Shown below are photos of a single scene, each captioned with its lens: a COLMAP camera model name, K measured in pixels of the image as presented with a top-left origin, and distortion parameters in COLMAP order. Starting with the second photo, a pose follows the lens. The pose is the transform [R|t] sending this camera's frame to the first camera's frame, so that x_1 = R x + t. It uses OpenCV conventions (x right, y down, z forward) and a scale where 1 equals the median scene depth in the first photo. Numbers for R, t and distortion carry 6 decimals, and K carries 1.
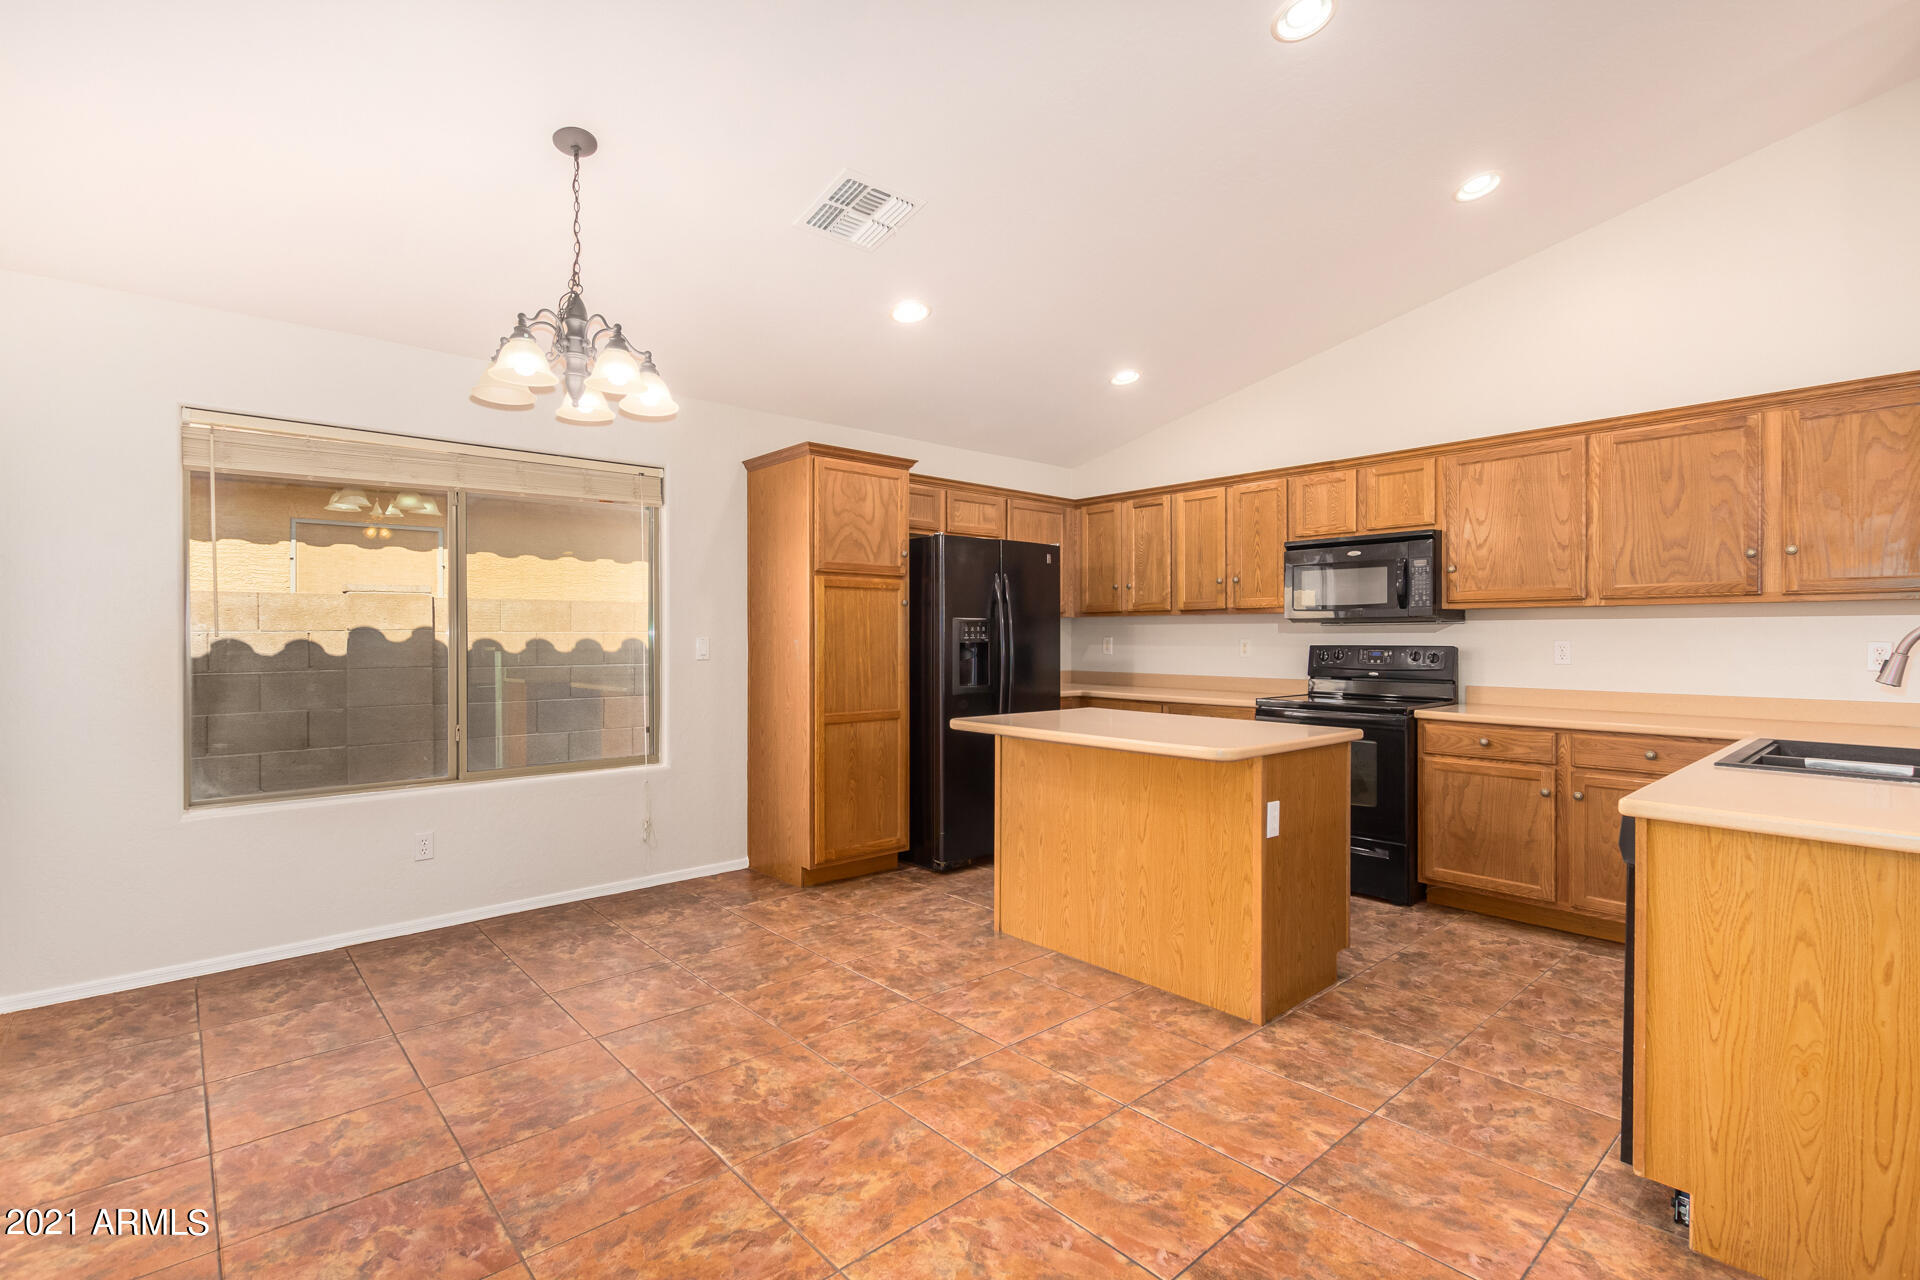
lens RADIAL K [[889.5, 0, 970.9], [0, 889.5, 639.9], [0, 0, 1]] dist [0.002142, -0.003900]
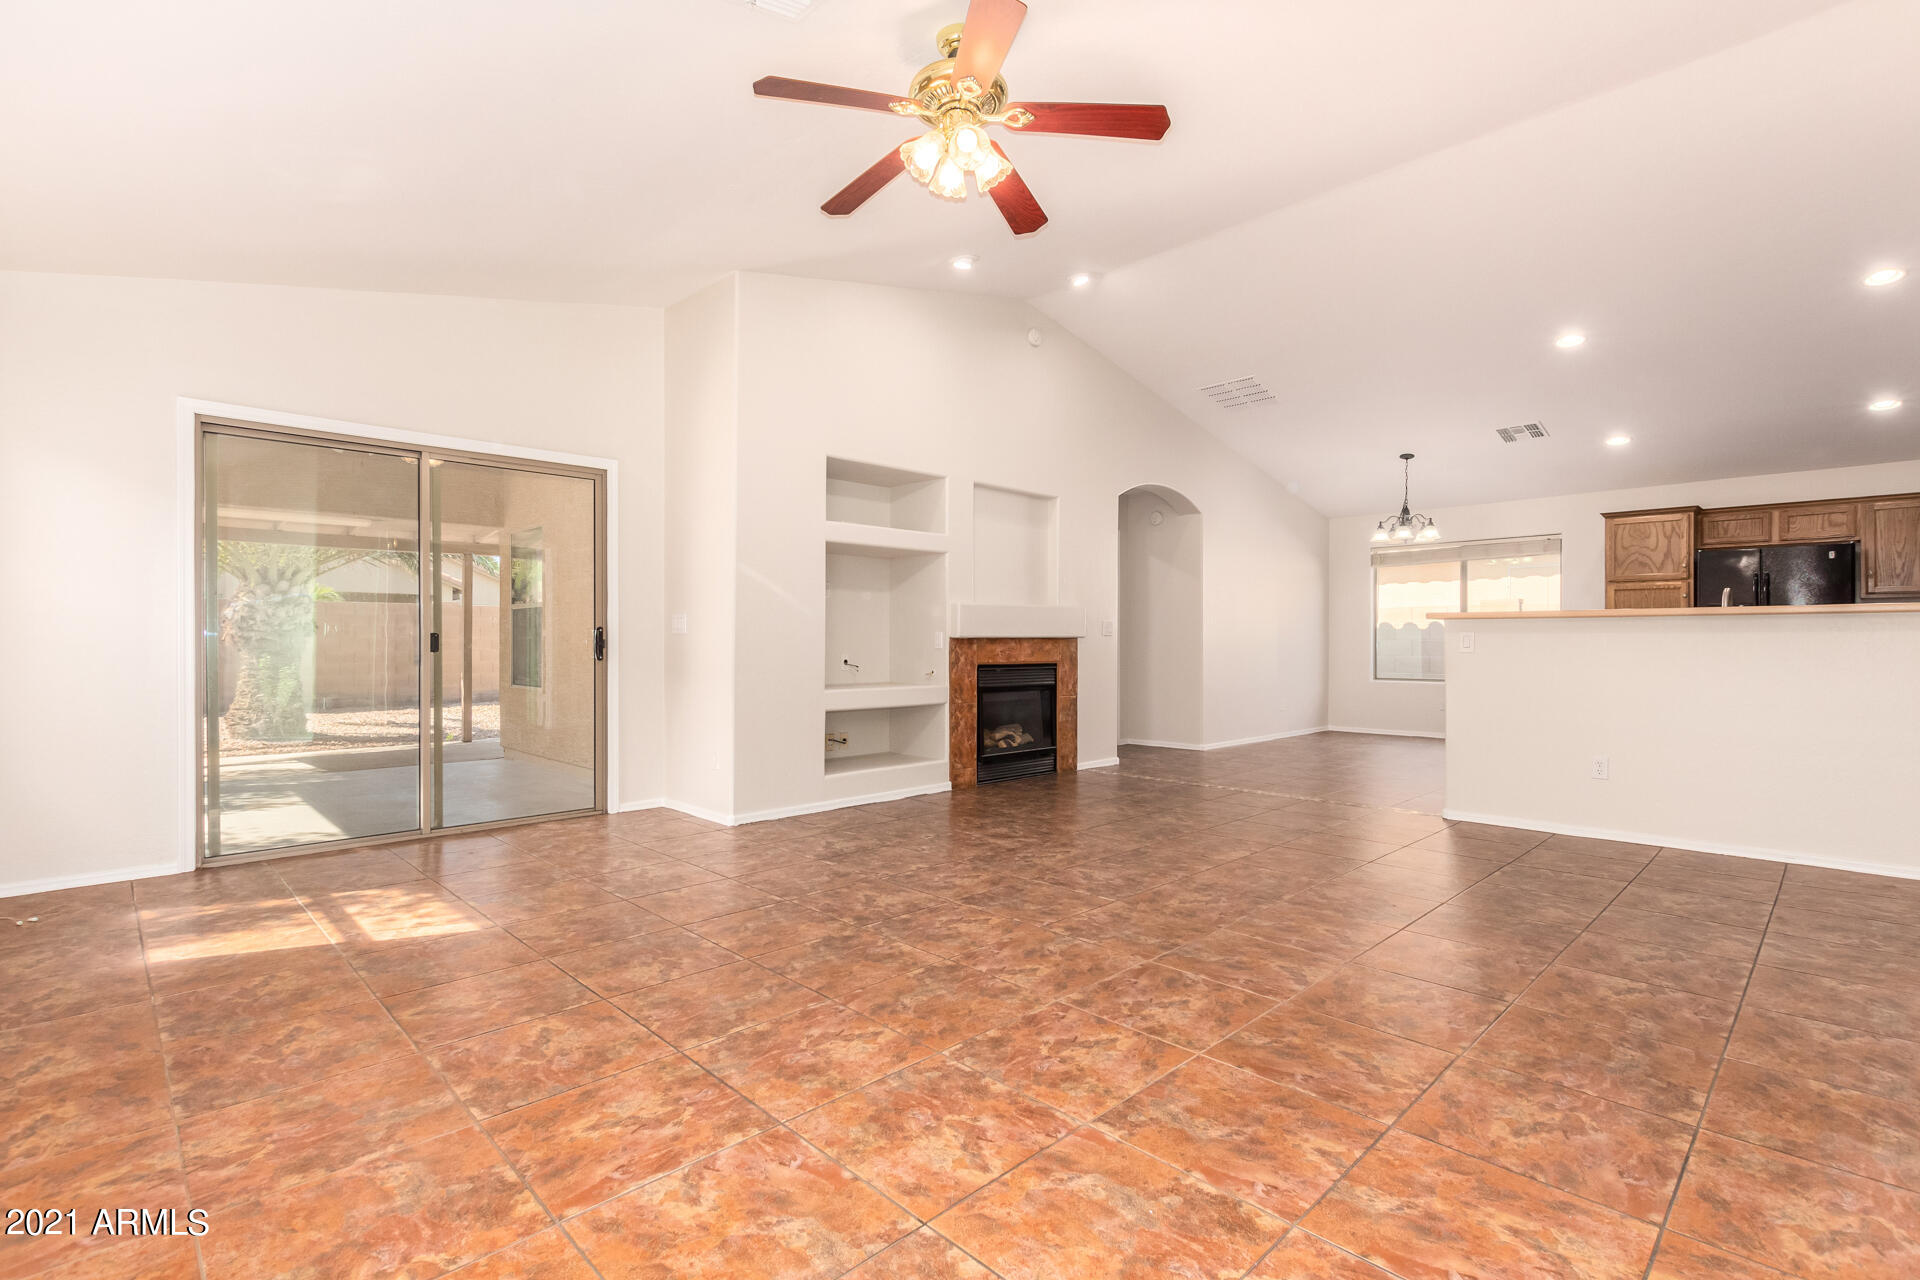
lens RADIAL K [[889.5, 0, 970.9], [0, 889.5, 639.9], [0, 0, 1]] dist [0.002142, -0.003900]
pose [[0.034213, -0.003183, -0.999410, 1.695563], [-0.009472, 0.999949, -0.003509, 0.064015], [0.999370, 0.009586, 0.034181, -0.394896]]
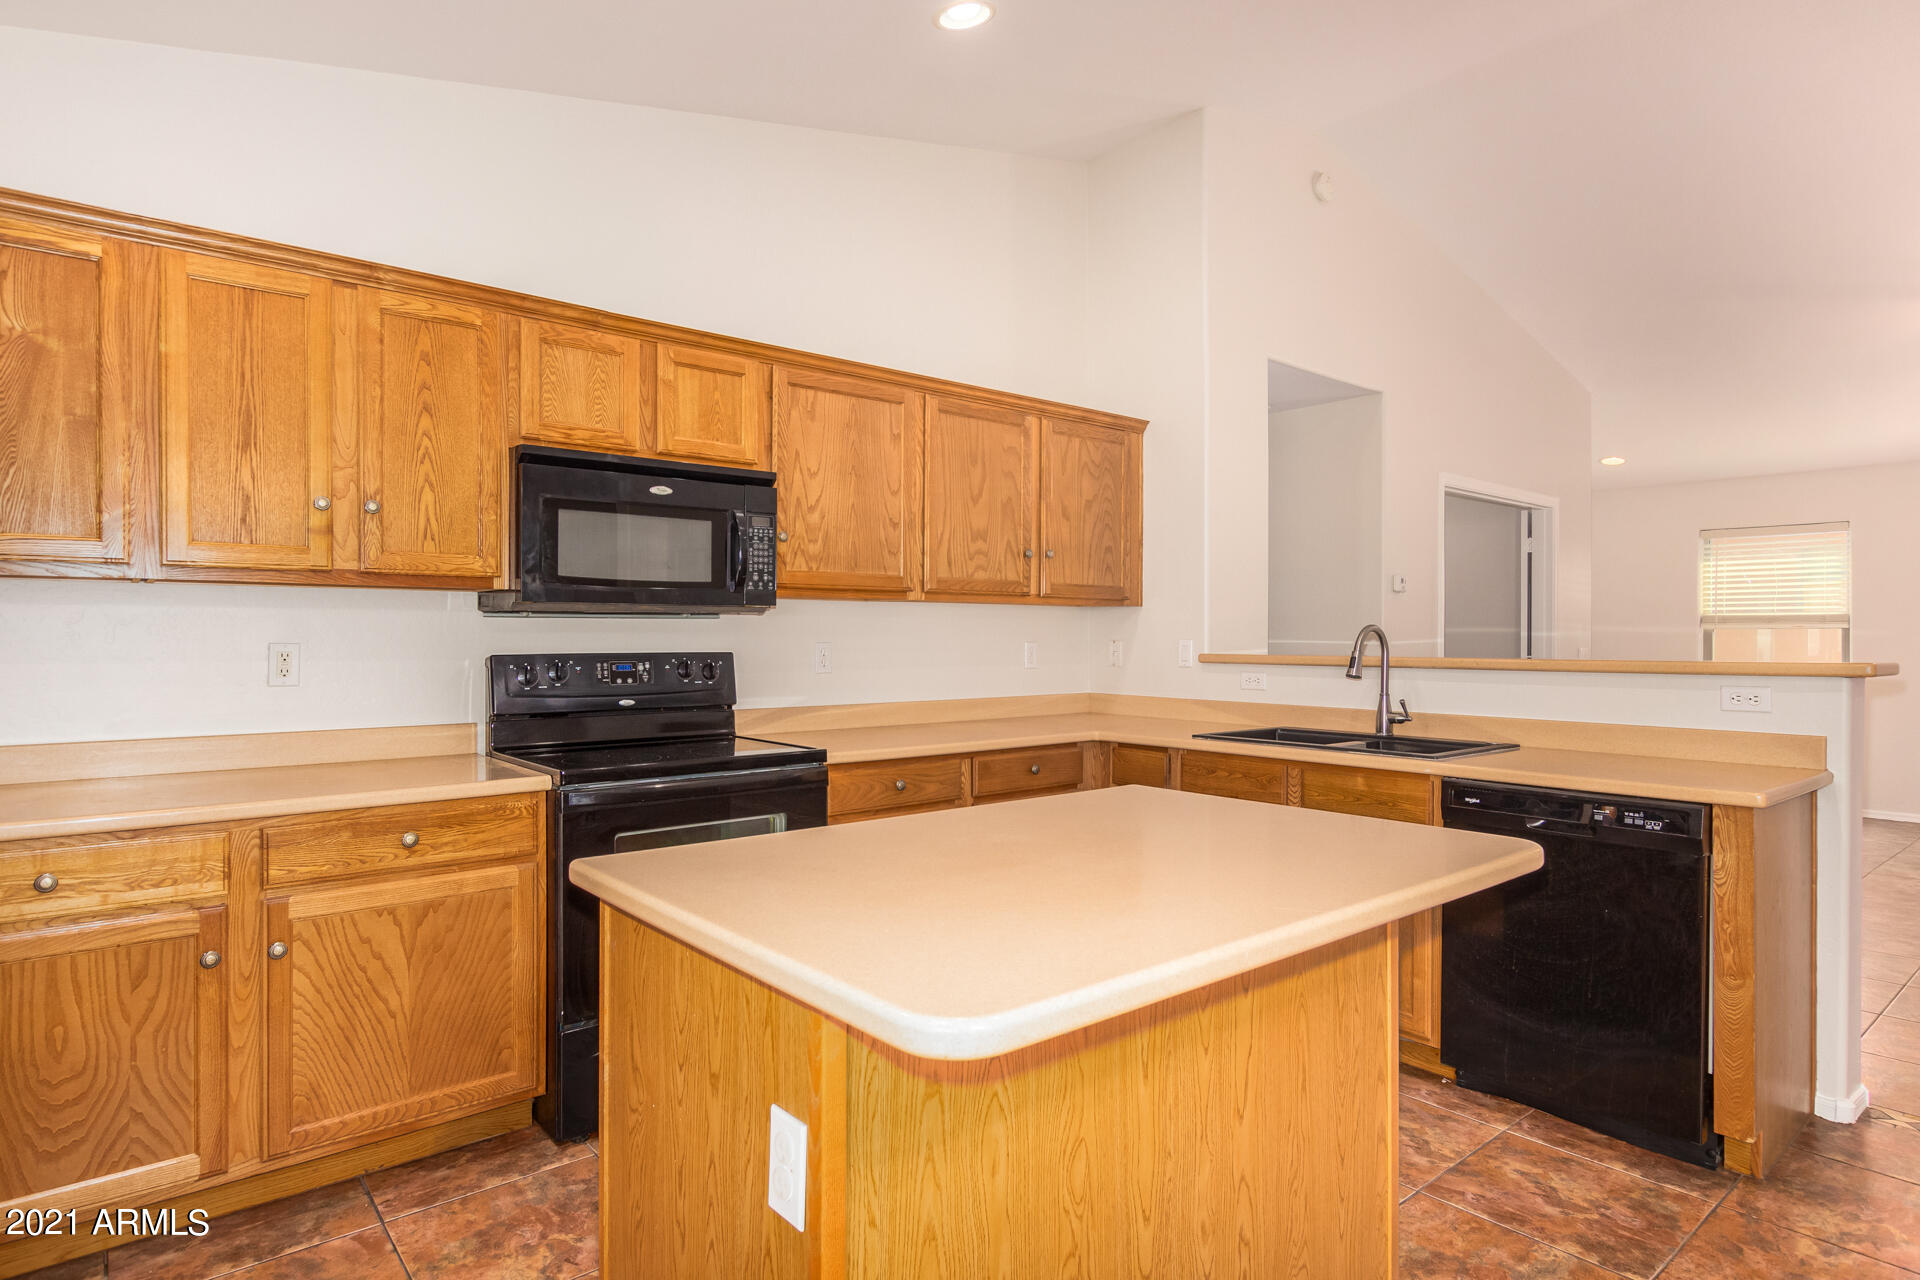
lens RADIAL K [[1031.8, 0, 960.0], [0, 1031.8, 640.0], [0, 0, 1]] dist [-0.001565, -0.001233]
pose [[0.040160, -0.002886, 0.999189, -0.237845], [0.004764, 0.999985, 0.002696, -0.003700], [-0.999182, 0.004652, 0.040173, 0.867122]]
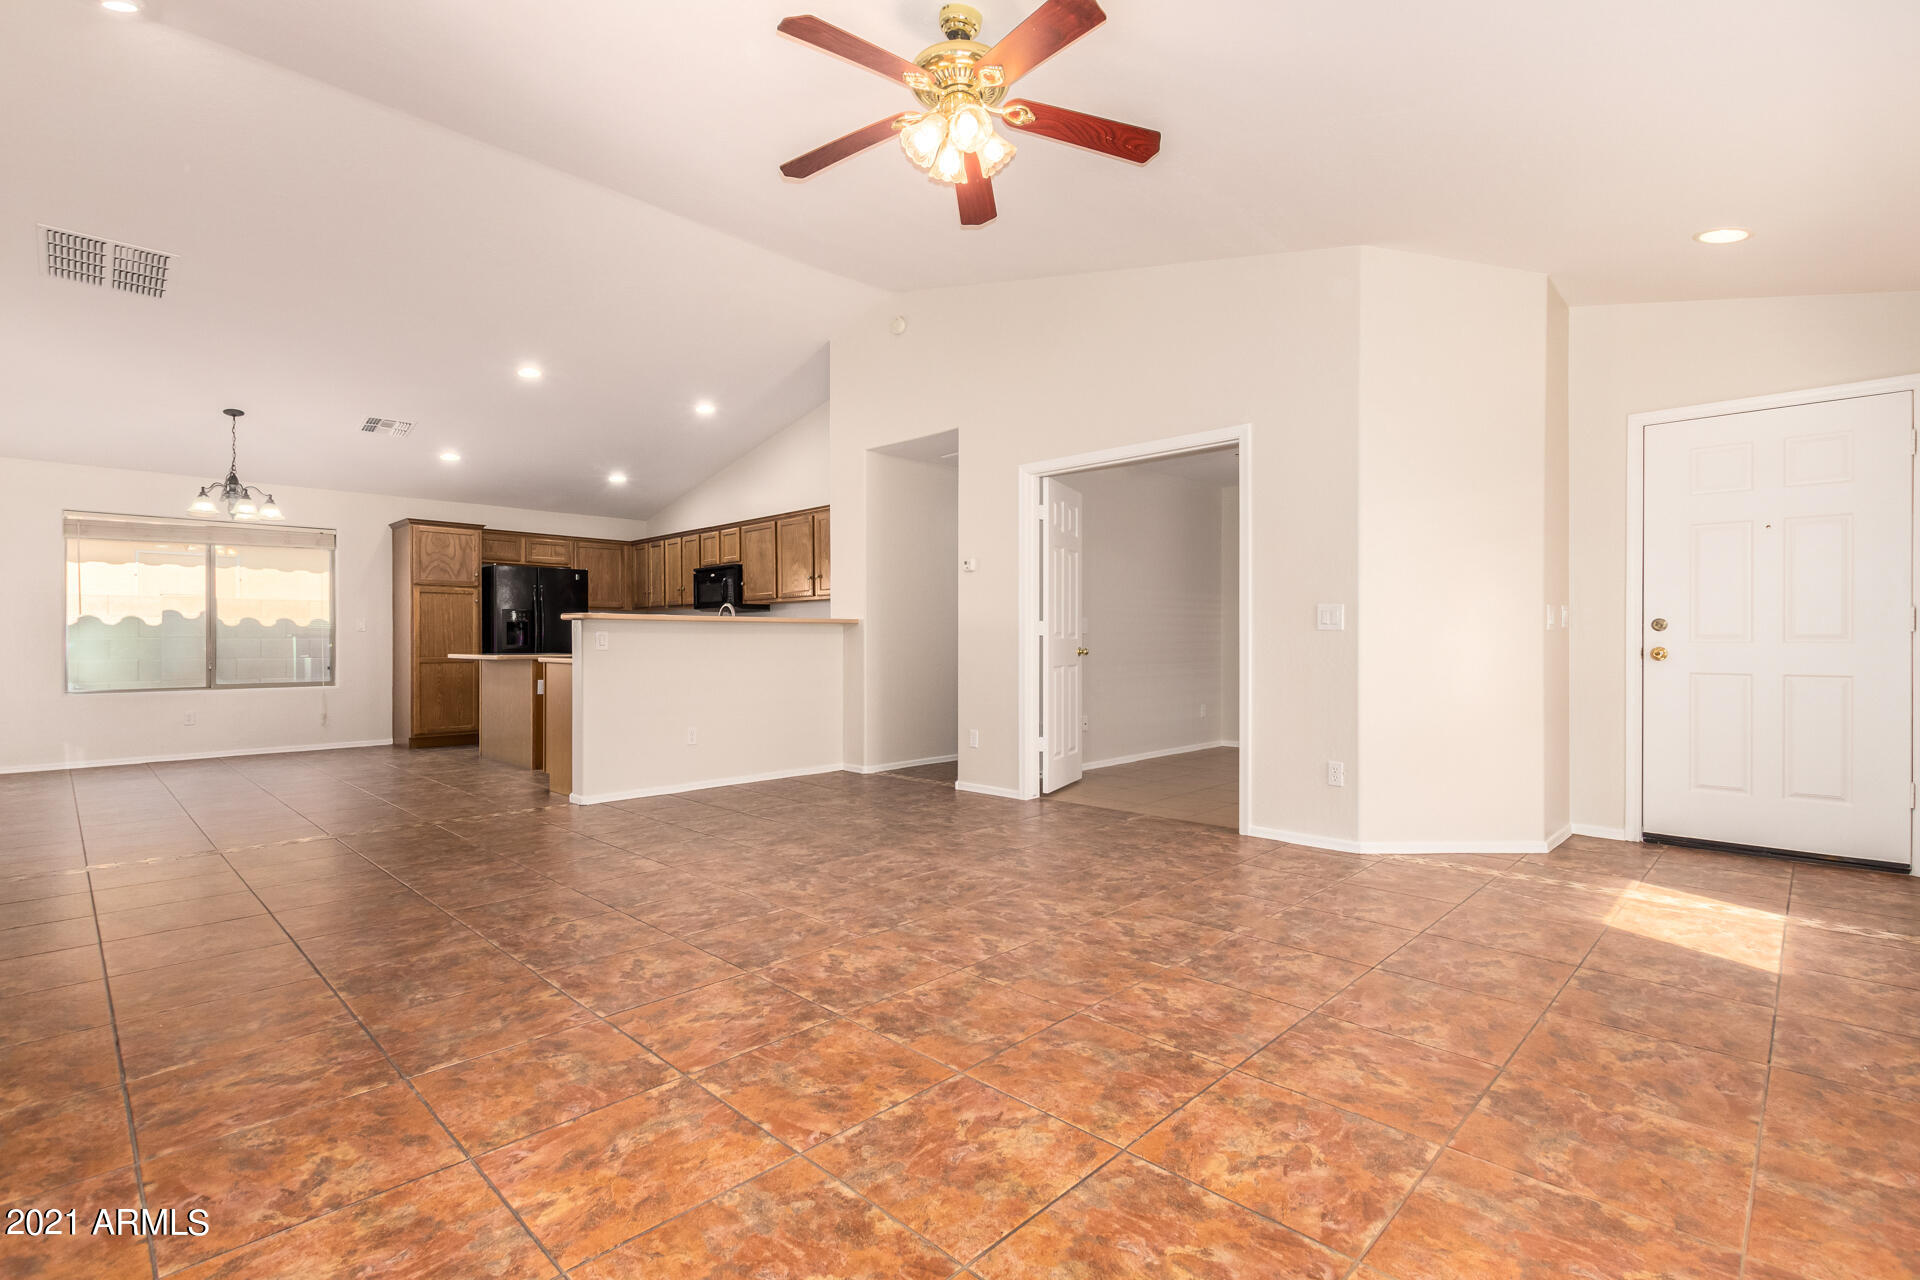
lens RADIAL K [[889.5, 0, 970.9], [0, 889.5, 639.9], [0, 0, 1]] dist [0.002142, -0.003900]
pose [[0.998086, -0.003164, 0.061765, 0.963364], [0.003745, 0.999950, -0.009298, 0.070188], [-0.061732, 0.009511, 0.998047, -1.059339]]
